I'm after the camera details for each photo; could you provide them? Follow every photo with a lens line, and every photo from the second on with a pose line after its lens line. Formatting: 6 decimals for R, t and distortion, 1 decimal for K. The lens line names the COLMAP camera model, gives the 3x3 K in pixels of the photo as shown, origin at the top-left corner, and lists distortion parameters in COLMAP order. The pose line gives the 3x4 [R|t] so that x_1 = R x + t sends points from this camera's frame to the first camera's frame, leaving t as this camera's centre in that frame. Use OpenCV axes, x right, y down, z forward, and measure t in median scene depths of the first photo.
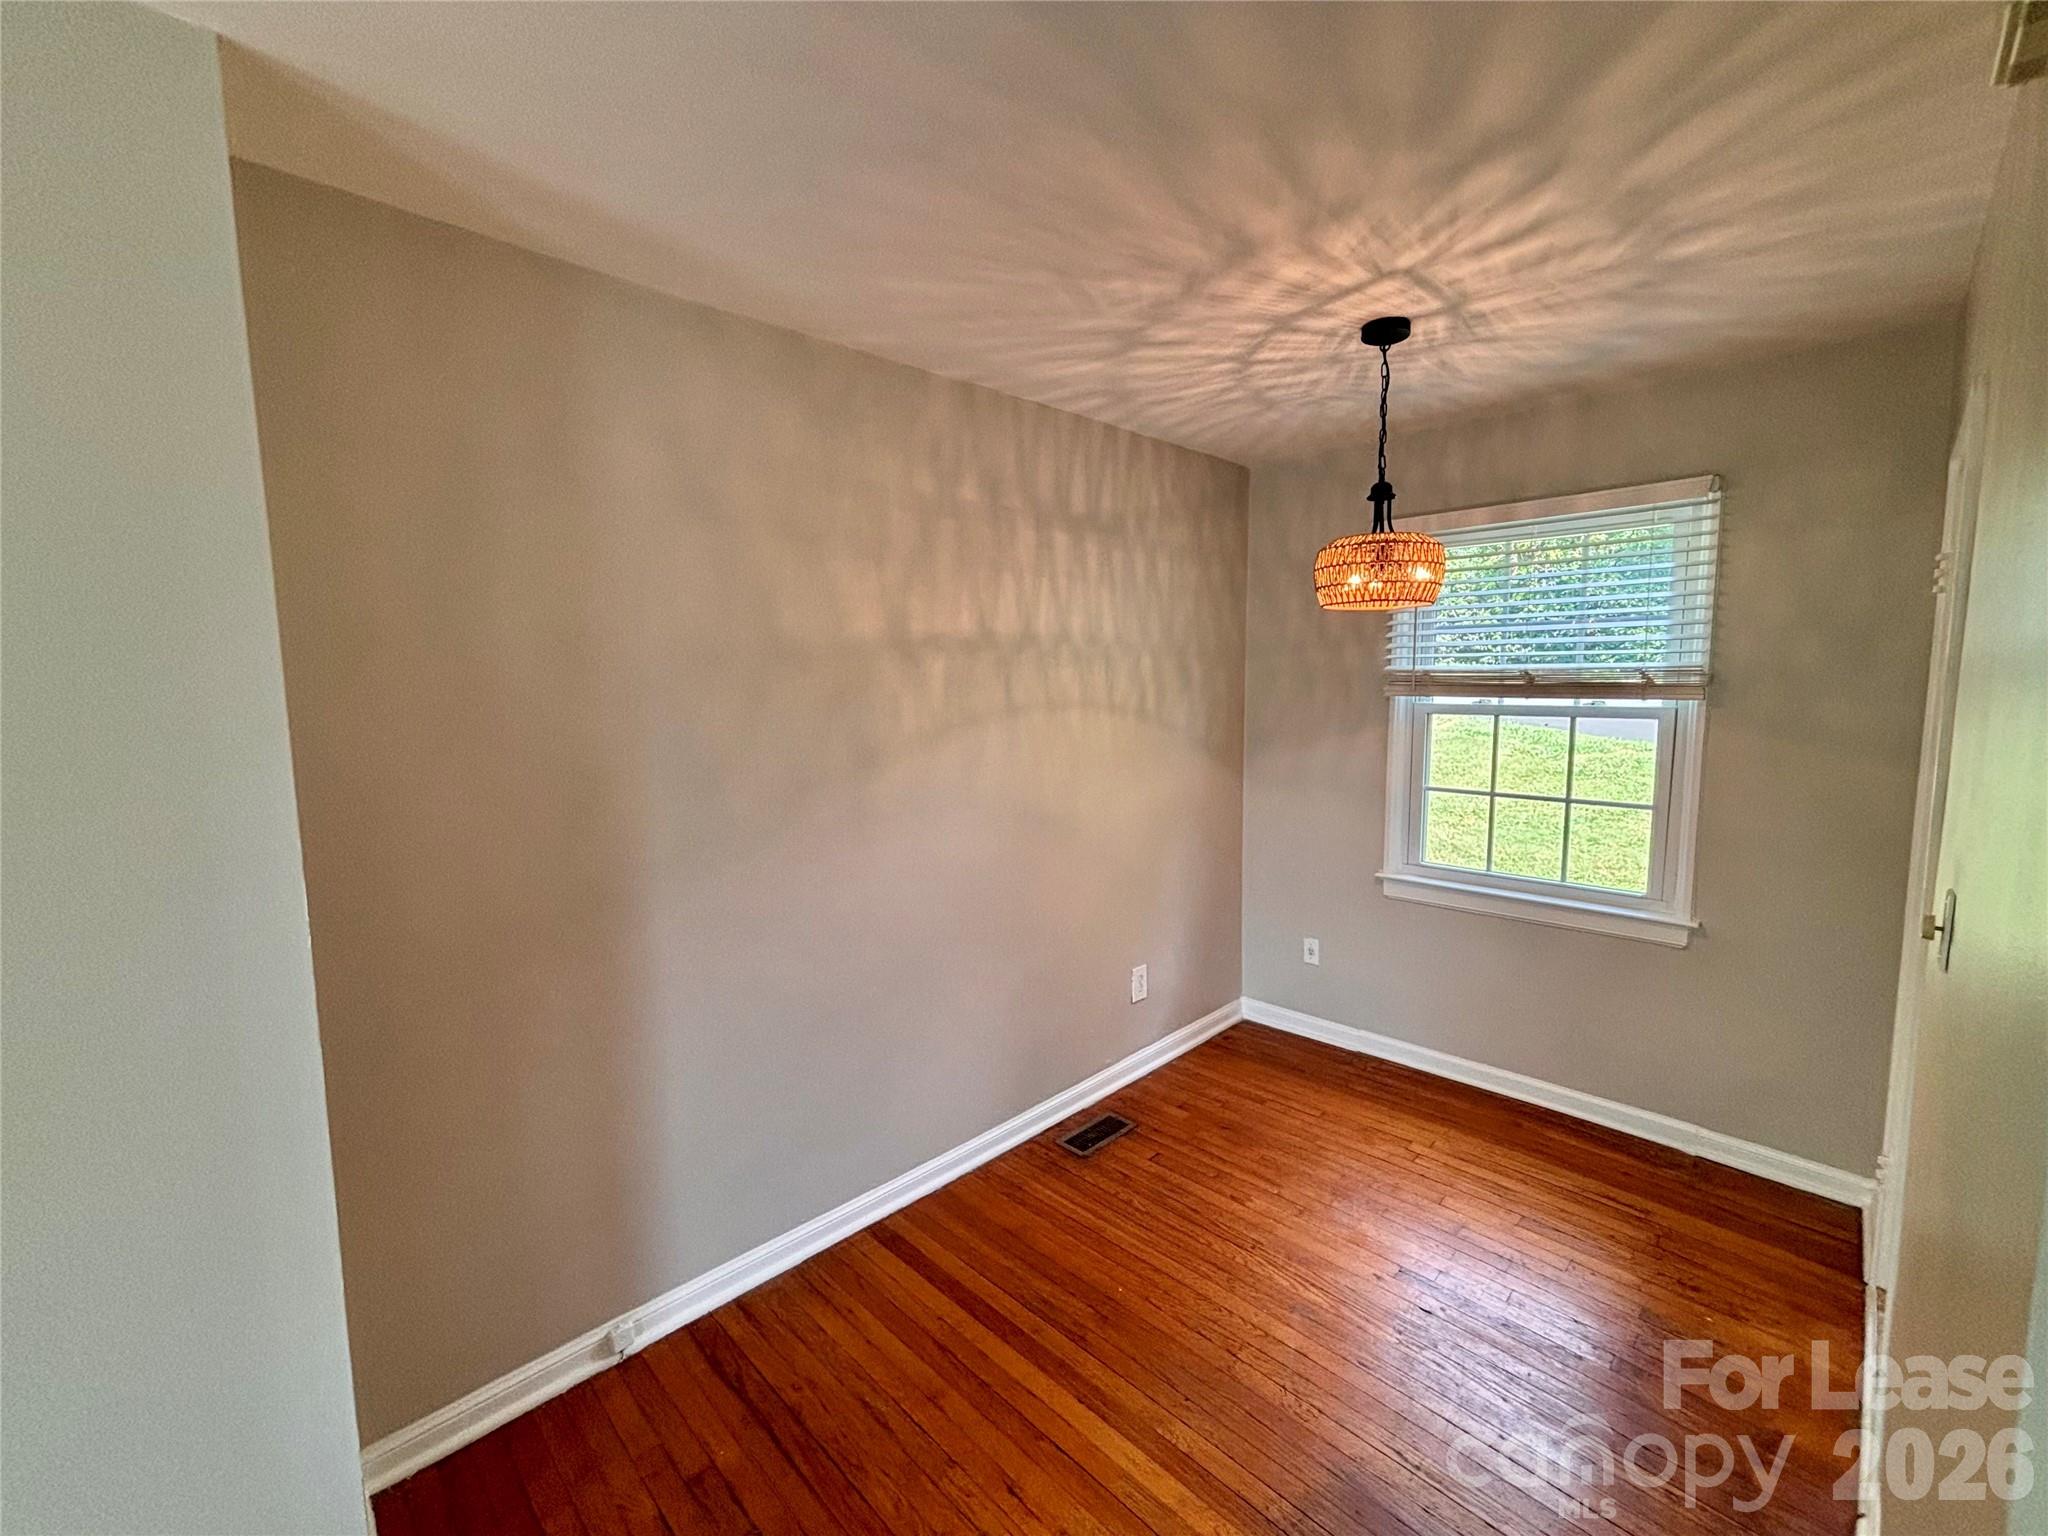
lens RADIAL K [[836.1, 0, 1024.0], [0, 836.1, 768.0], [0, 0, 1]] dist [0.017311, -0.000286]
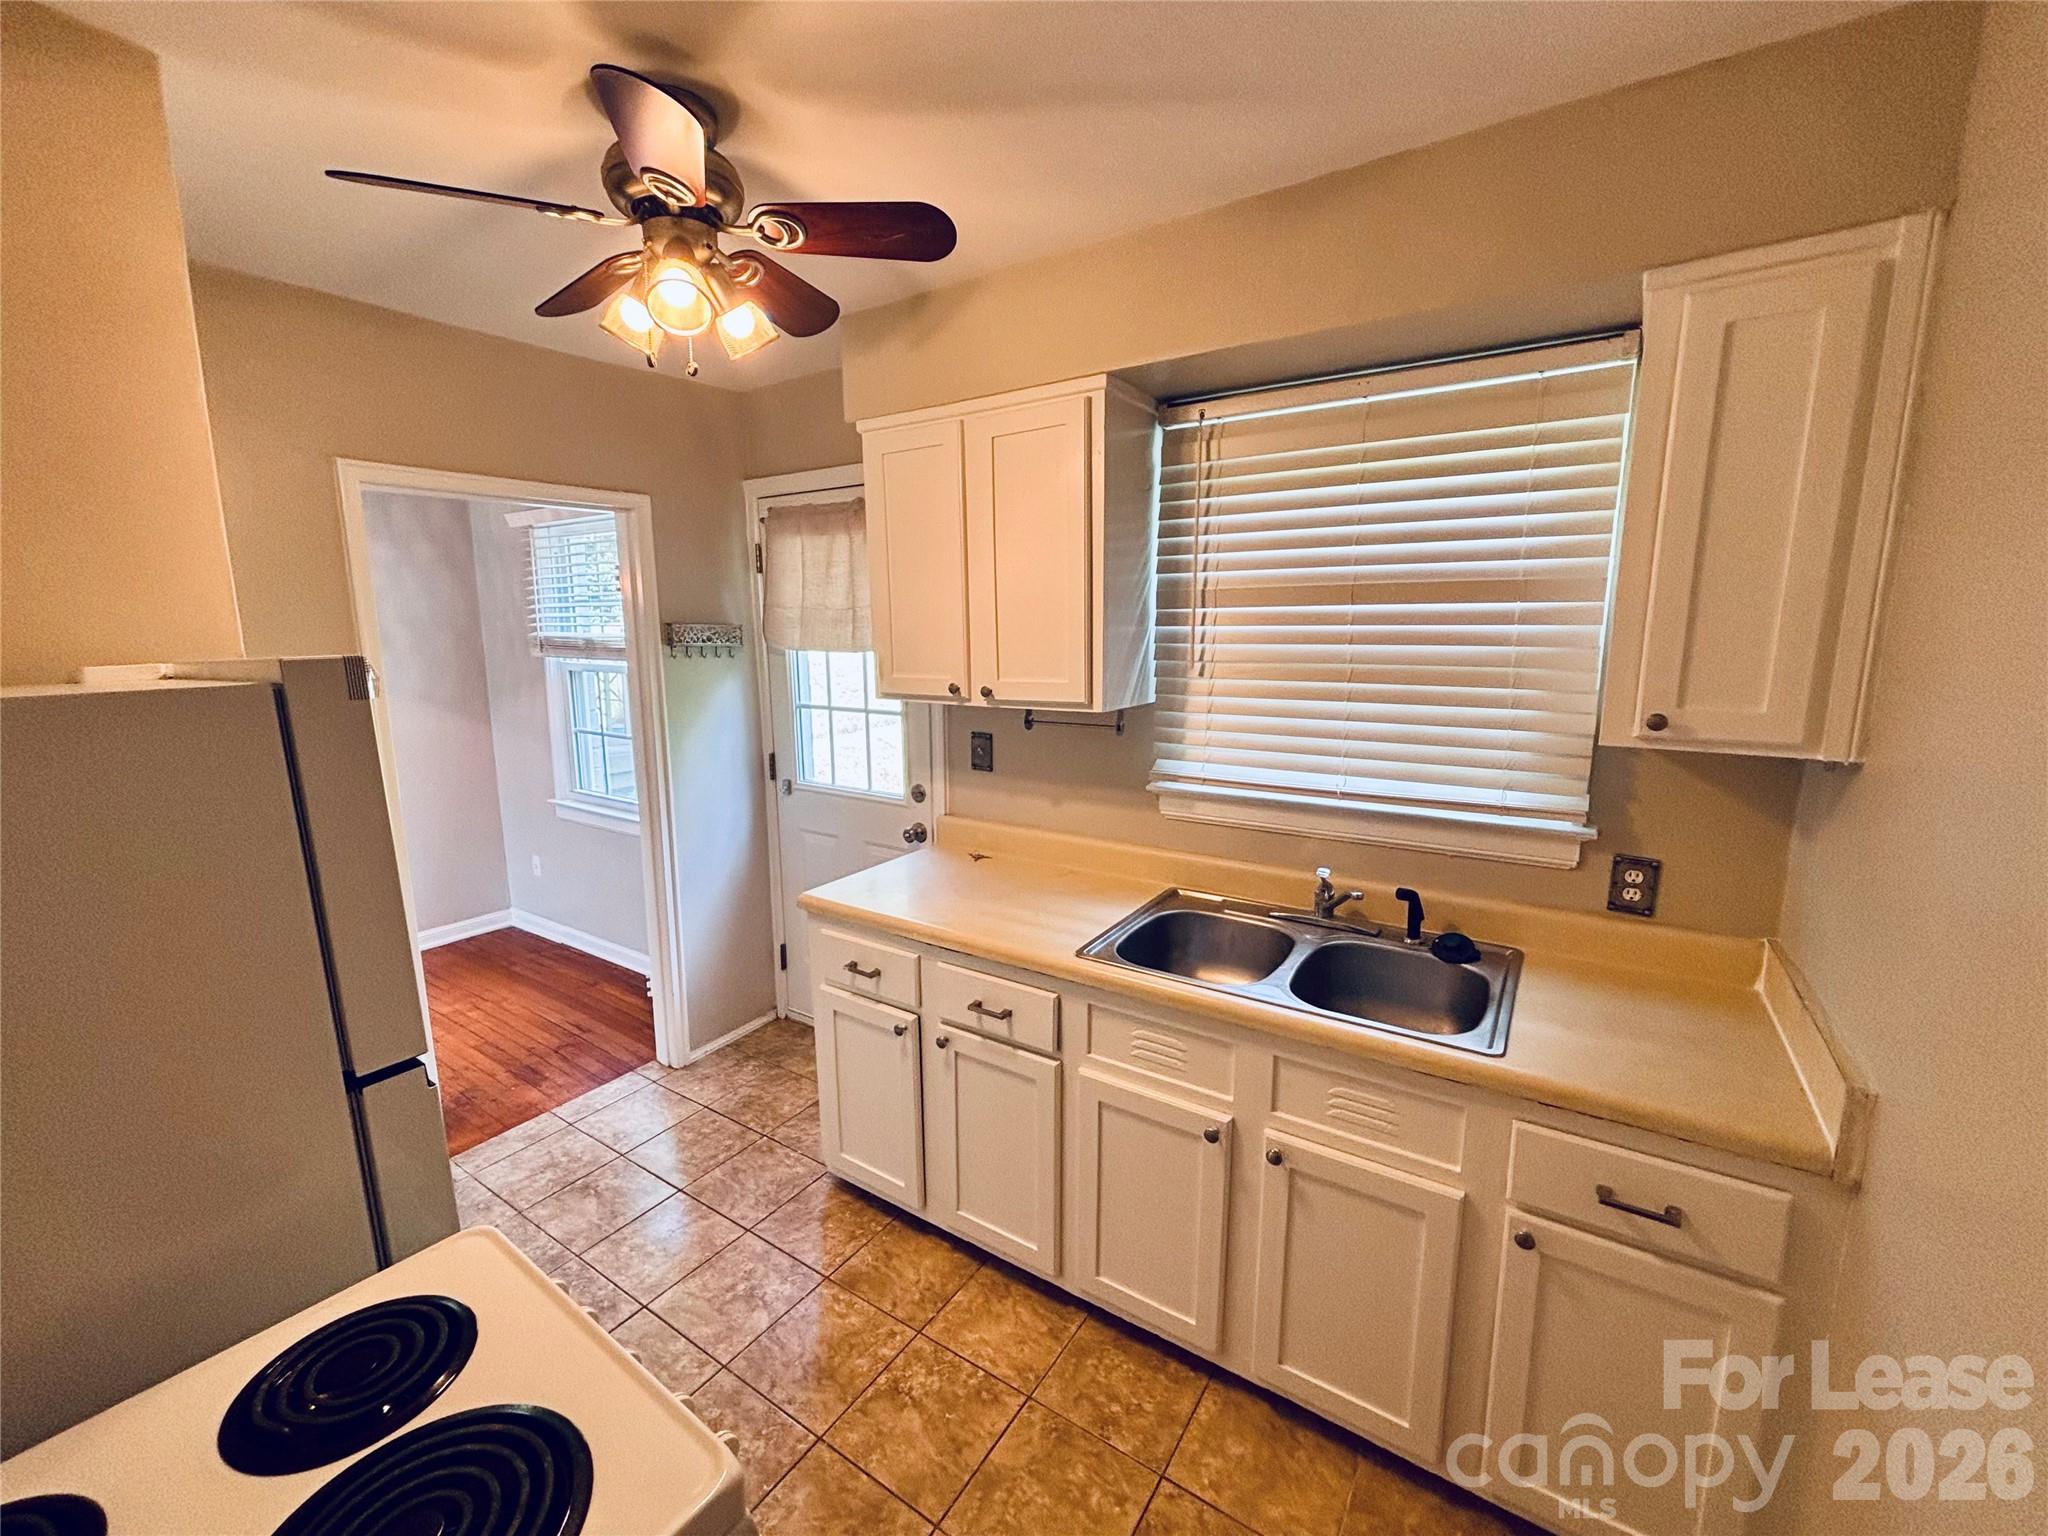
lens RADIAL K [[834.1, 0, 1024.0], [0, 834.1, 768.0], [0, 0, 1]] dist [0.025038, -0.000184]
pose [[0.982262, -0.022943, 0.186103, 0.880649], [0.010685, 0.997722, 0.066603, 0.002193], [-0.187207, -0.063433, 0.980270, -0.351306]]
